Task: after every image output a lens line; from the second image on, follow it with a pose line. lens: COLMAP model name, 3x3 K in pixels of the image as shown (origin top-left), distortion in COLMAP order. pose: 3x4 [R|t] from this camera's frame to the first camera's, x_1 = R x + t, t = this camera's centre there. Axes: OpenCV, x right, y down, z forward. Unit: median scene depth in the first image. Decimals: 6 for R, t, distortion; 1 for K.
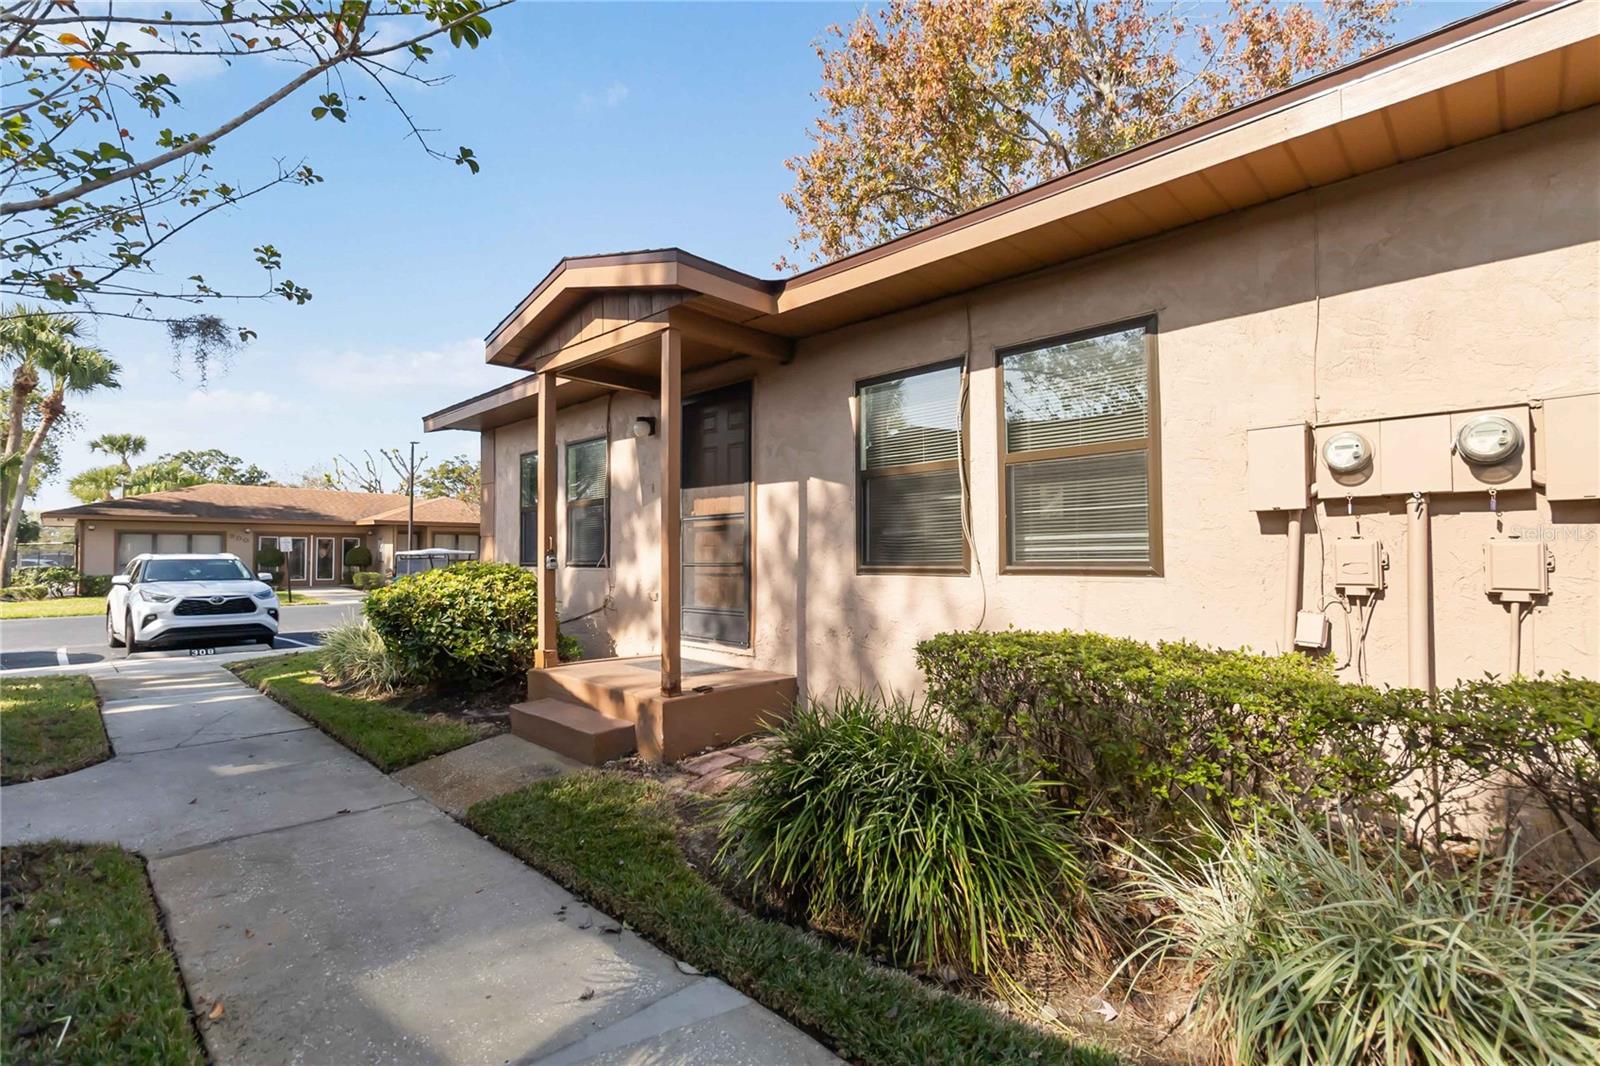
lens RADIAL K [[741.0, 0, 804.2], [0, 741.0, 488.9], [0, 0, 1]] dist [0.000839, 0.000163]
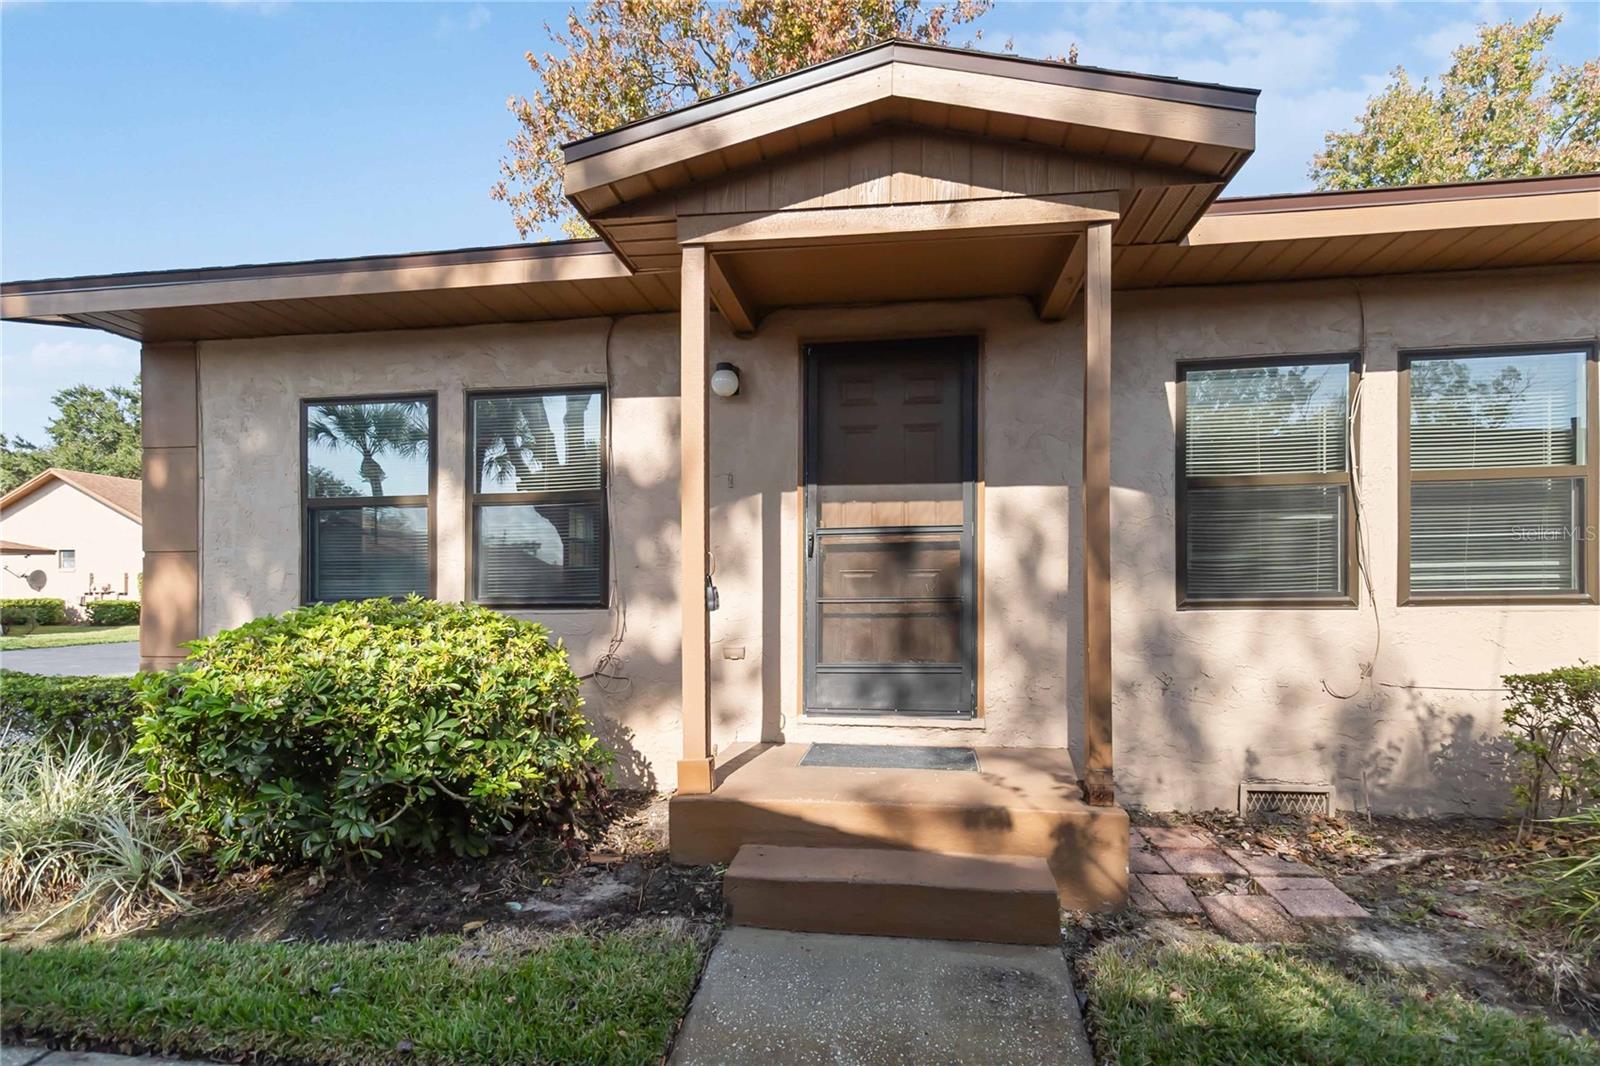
lens RADIAL K [[765.4, 0, 803.5], [0, 765.4, 563.4], [0, 0, 1]] dist [0.001495, 0.000002]
pose [[0.801012, 0.017877, 0.598381, -0.692658], [-0.049884, 0.998071, 0.036959, 0.053087], [-0.596566, -0.059455, 0.800359, 0.559482]]
